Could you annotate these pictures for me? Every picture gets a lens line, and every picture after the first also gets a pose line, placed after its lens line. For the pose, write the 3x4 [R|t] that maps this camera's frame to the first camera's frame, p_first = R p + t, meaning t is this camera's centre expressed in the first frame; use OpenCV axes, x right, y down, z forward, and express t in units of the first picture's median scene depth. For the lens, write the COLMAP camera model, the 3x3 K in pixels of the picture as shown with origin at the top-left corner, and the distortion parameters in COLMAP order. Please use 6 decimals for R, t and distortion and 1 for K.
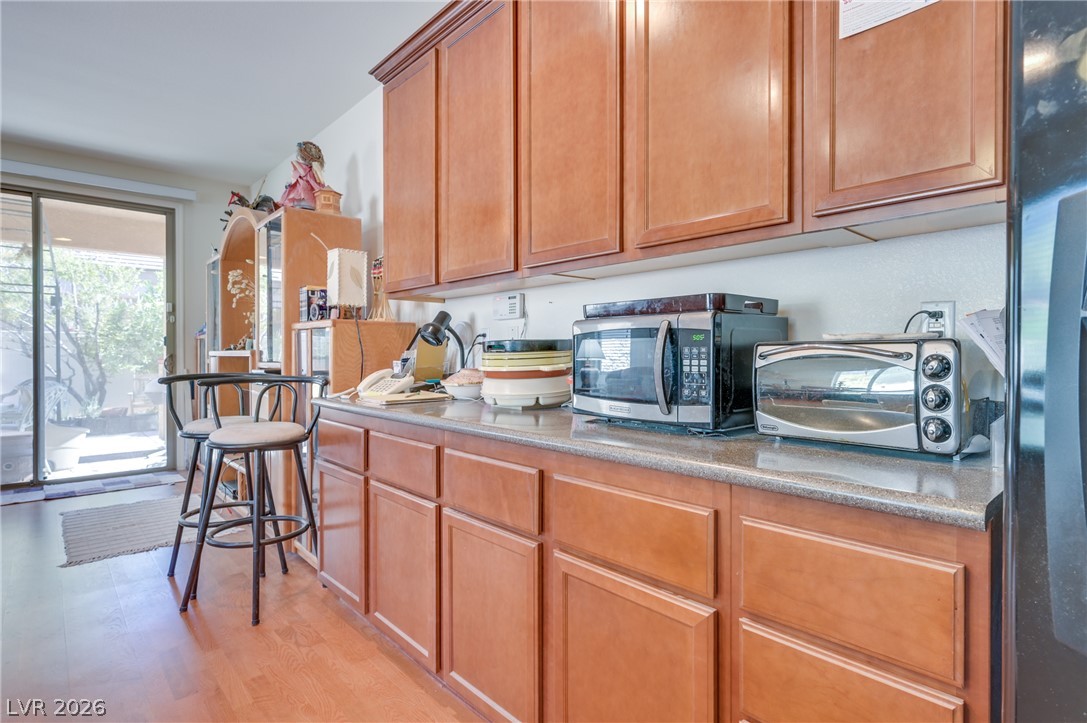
lens RADIAL K [[555.1, 0, 584.1], [0, 555.1, 357.7], [0, 0, 1]] dist [-0.001542, 0.000244]
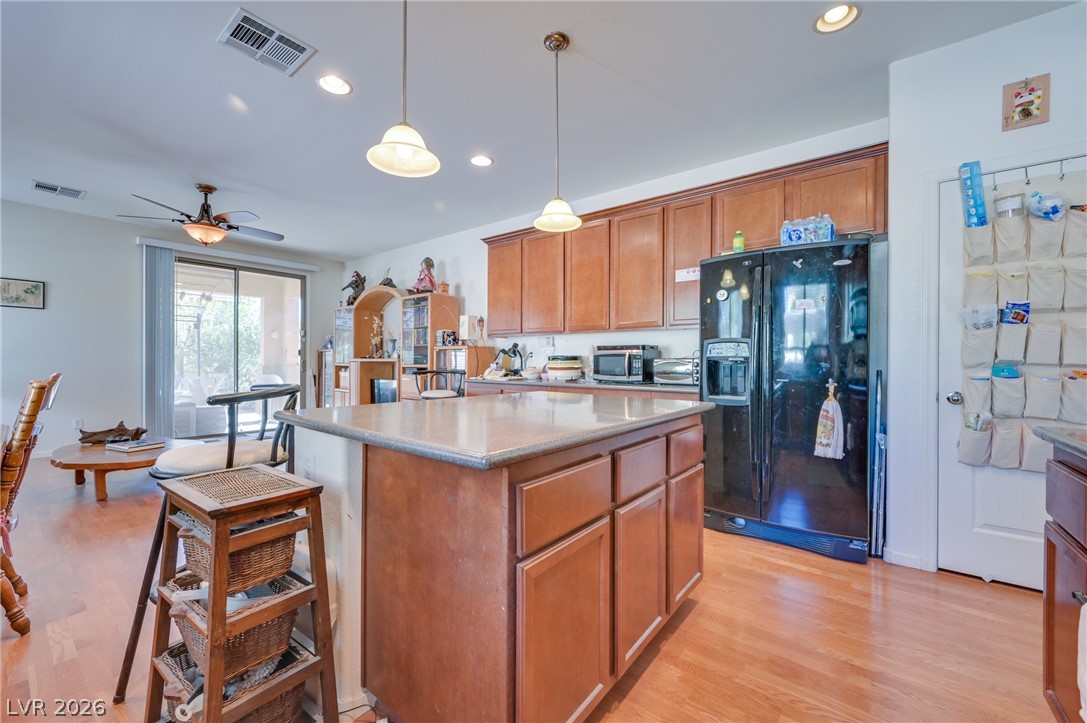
lens RADIAL K [[431.4, 0, 537.9], [0, 431.4, 360.9], [0, 0, 1]] dist [0.001689, -0.000686]
pose [[0.991418, 0.002806, 0.130699, -0.430586], [-0.002029, 0.999979, -0.006080, 0.004079], [-0.130713, 0.005762, 0.991404, -0.905389]]
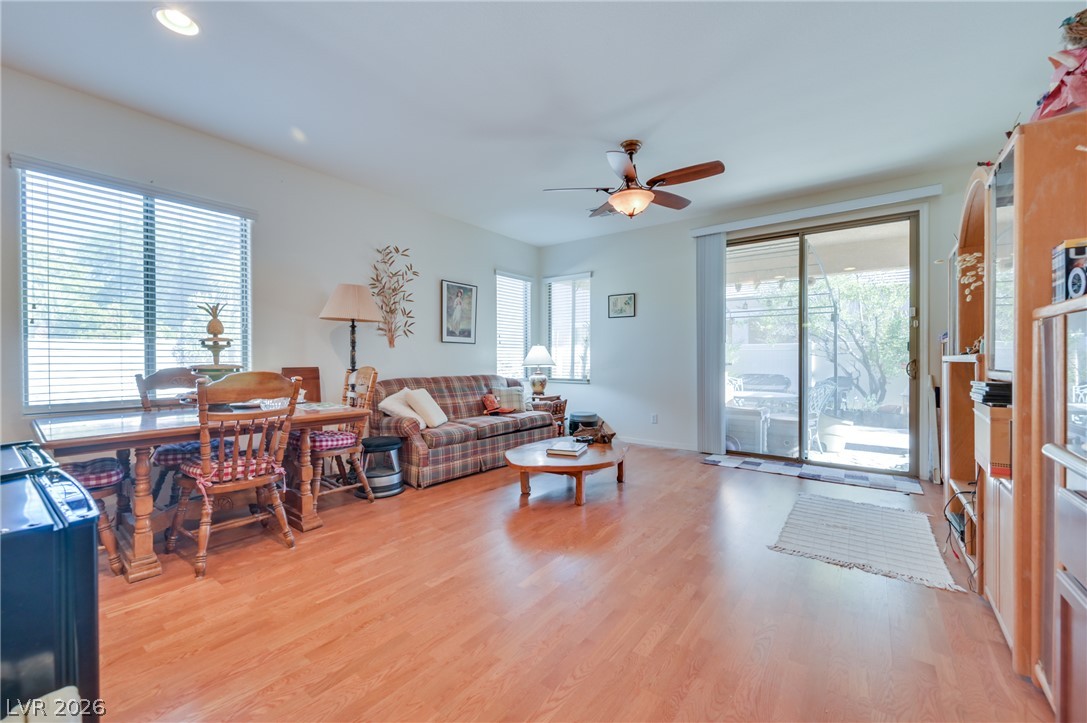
lens RADIAL K [[431.4, 0, 544.3], [0, 431.4, 361.9], [0, 0, 1]] dist [0.001689, -0.000686]
pose [[0.150350, 0.005579, -0.988617, -0.179225], [-0.005003, 0.999976, 0.004883, -0.004294], [0.988620, 0.004212, 0.150375, 0.503687]]
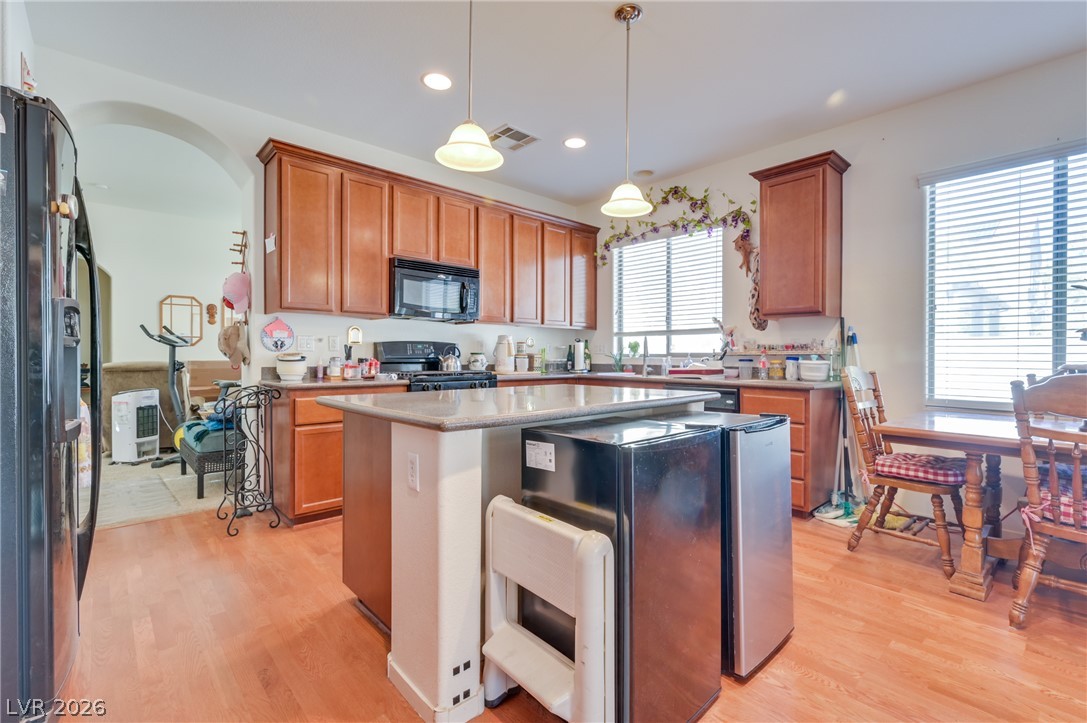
lens RADIAL K [[494.7, 0, 543.1], [0, 494.7, 358.5], [0, 0, 1]] dist [-0.000078, -0.000147]
pose [[-0.999386, -0.007796, 0.034157, -0.411357], [-0.007338, 0.999882, 0.013521, -0.003058], [-0.034259, 0.013262, -0.999325, 0.774270]]
